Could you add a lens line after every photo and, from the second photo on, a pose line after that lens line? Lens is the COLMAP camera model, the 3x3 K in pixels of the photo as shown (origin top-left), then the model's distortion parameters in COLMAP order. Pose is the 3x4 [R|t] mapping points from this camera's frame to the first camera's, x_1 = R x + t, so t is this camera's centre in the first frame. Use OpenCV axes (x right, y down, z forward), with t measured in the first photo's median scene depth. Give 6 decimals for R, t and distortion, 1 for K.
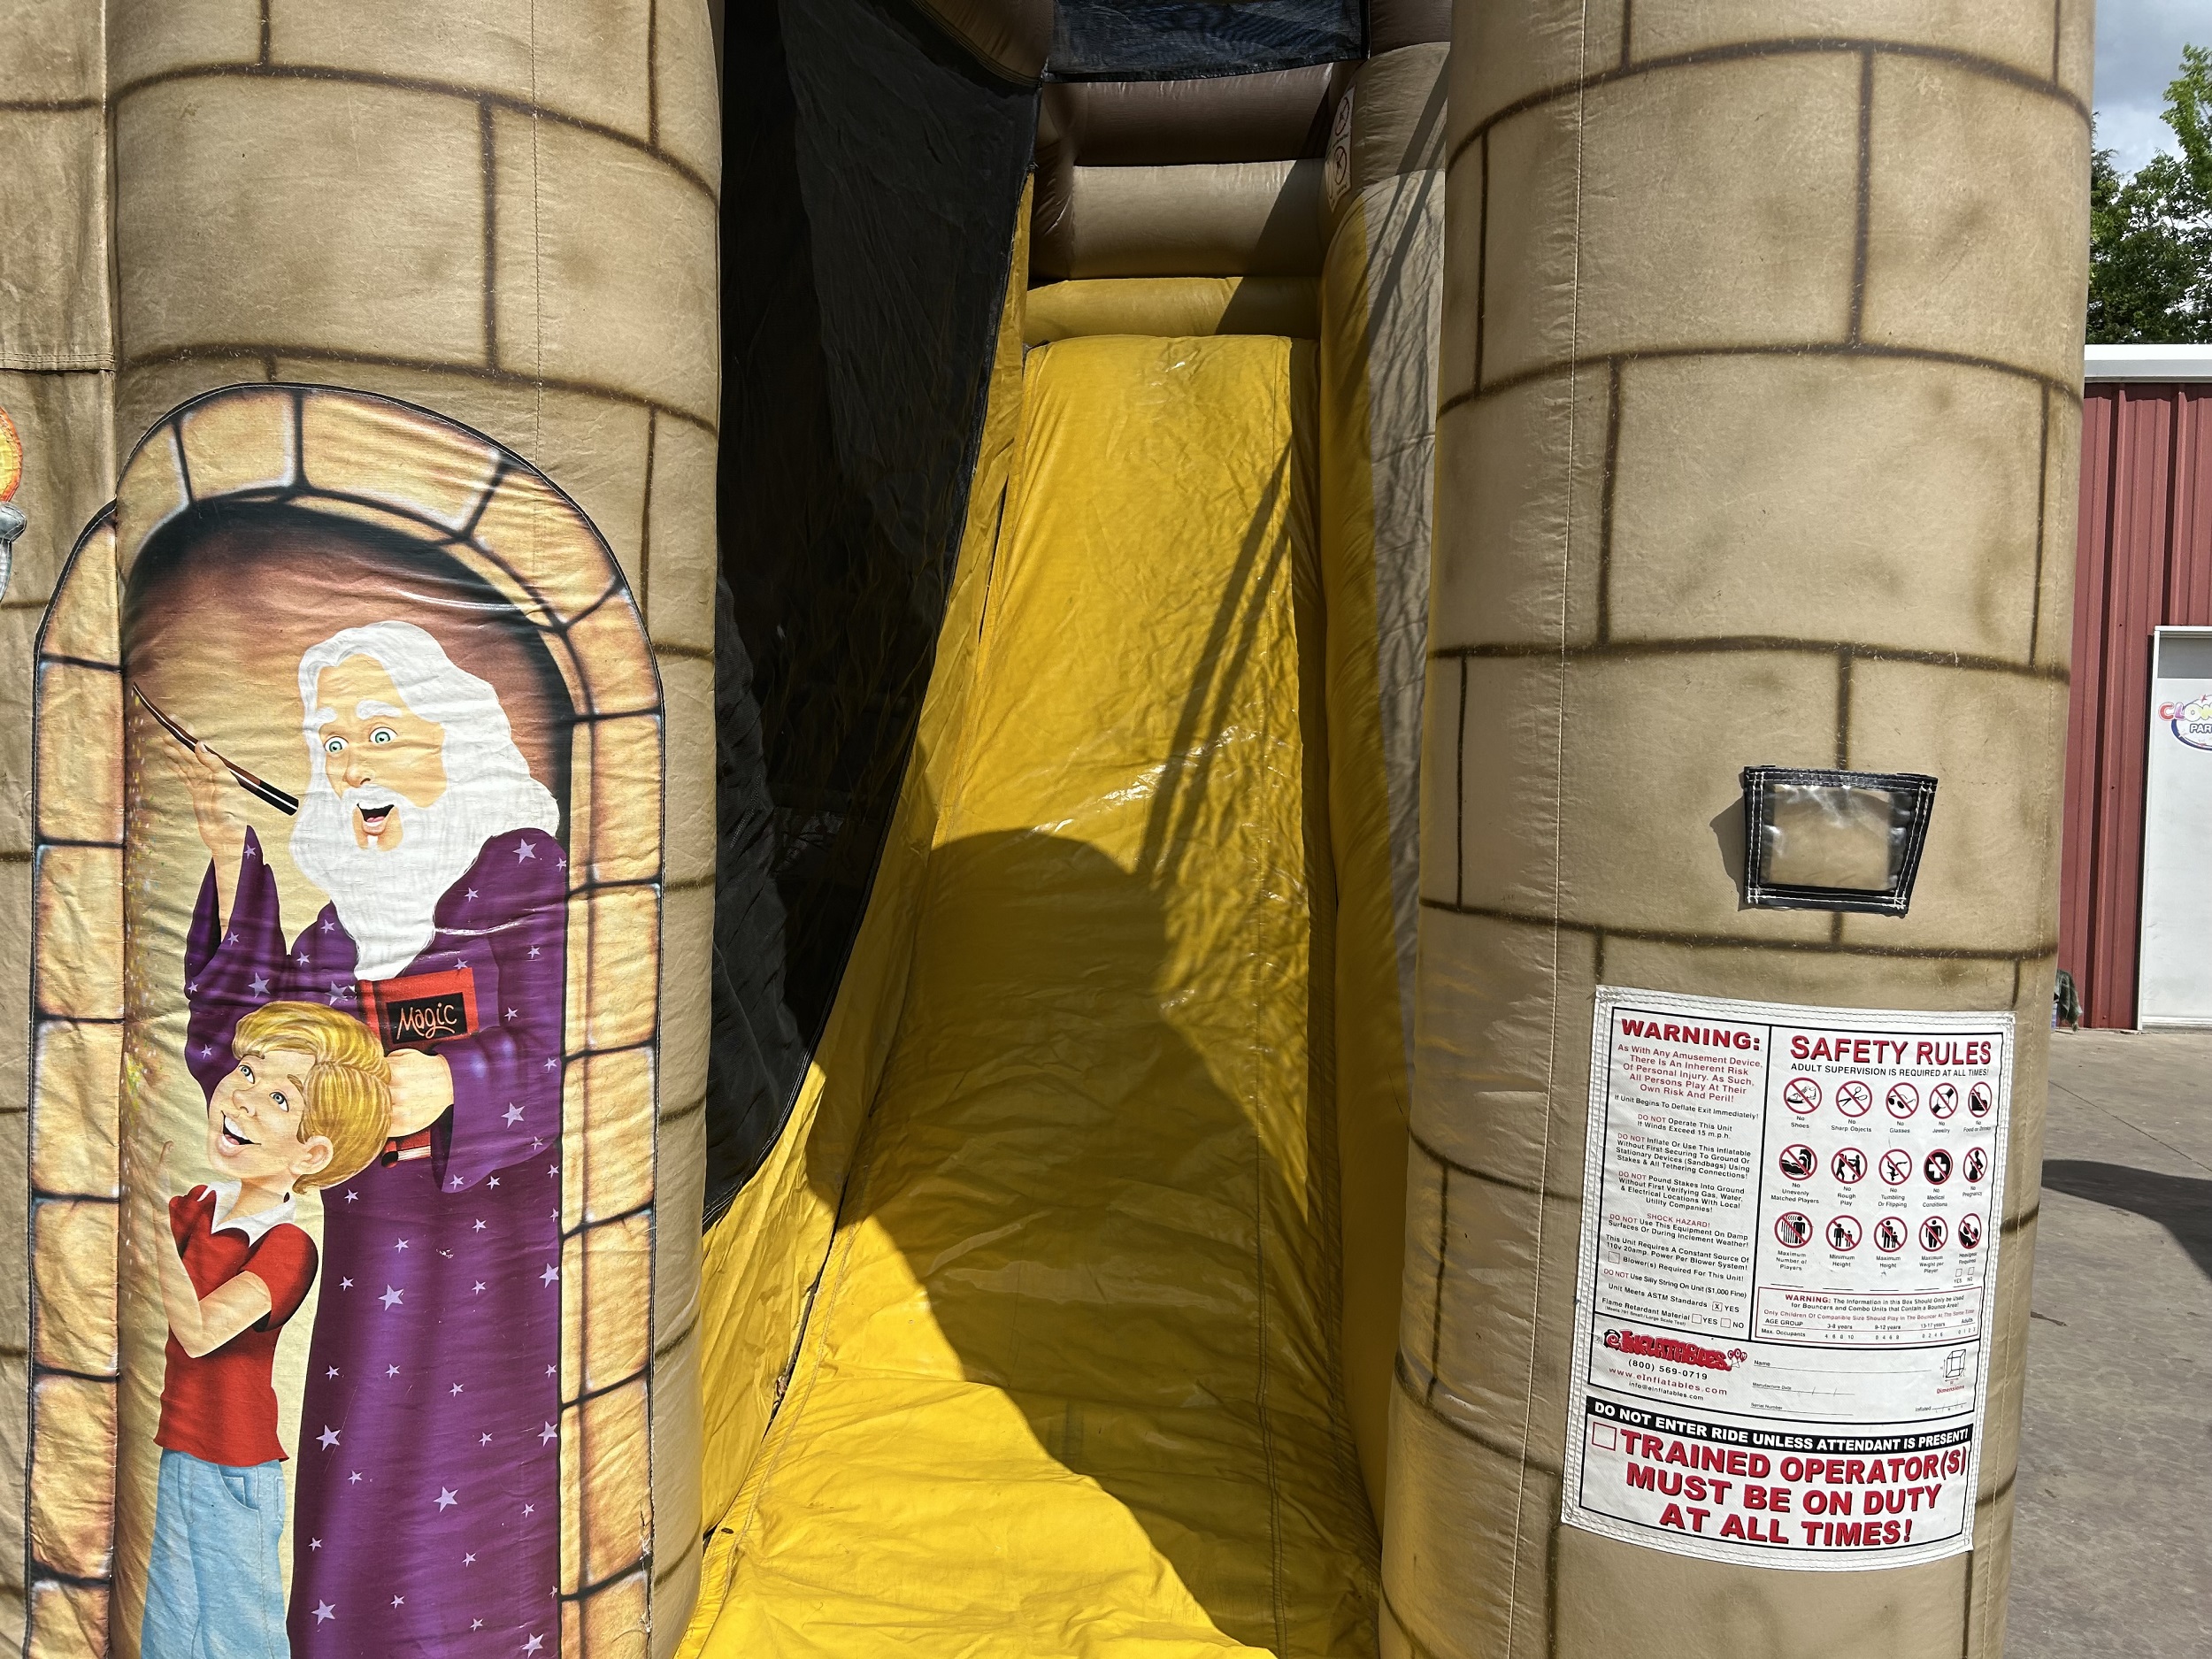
lens RADIAL K [[1661.6, 0, 1106.7], [0, 1661.6, 857.8], [0, 0, 1]] dist [0.035927, -0.049811]
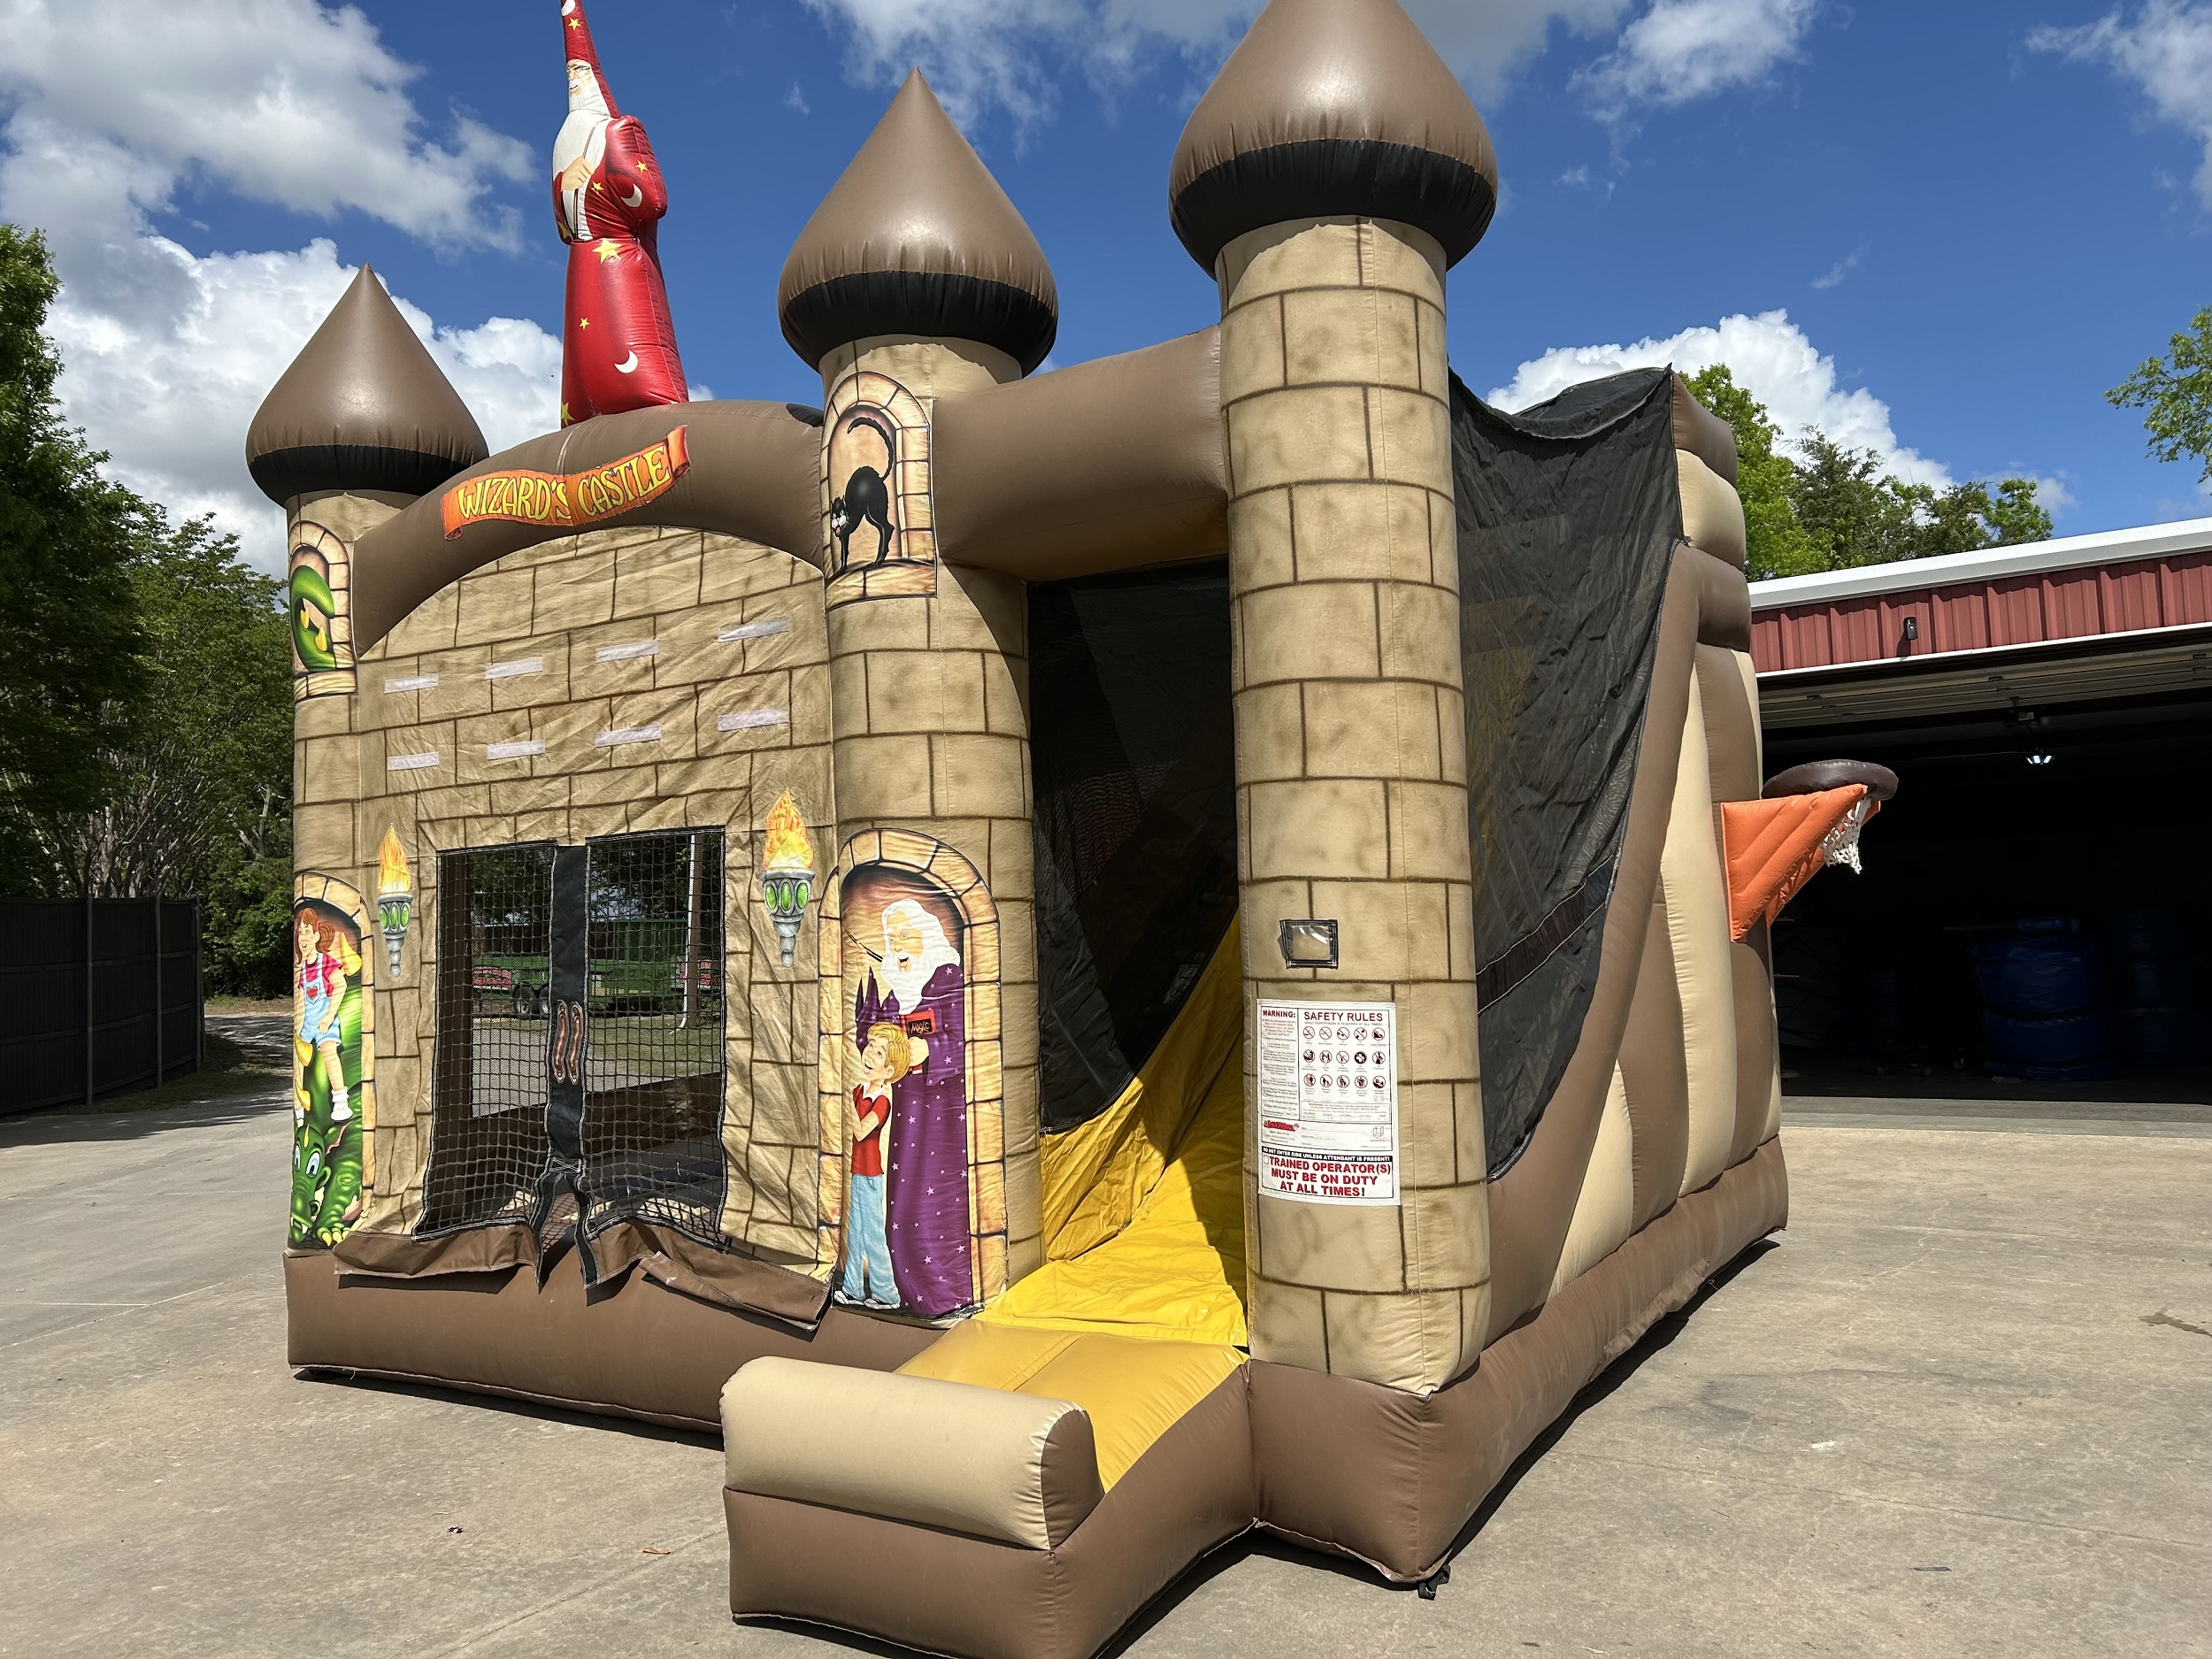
lens RADIAL K [[1661.6, 0, 1106.7], [0, 1661.6, 857.8], [0, 0, 1]] dist [0.035927, -0.049811]
pose [[0.890719, -0.076204, -0.448121, 1.284856], [0.025046, 0.992578, -0.119007, 0.159439], [0.453864, 0.094778, 0.886016, -1.571832]]
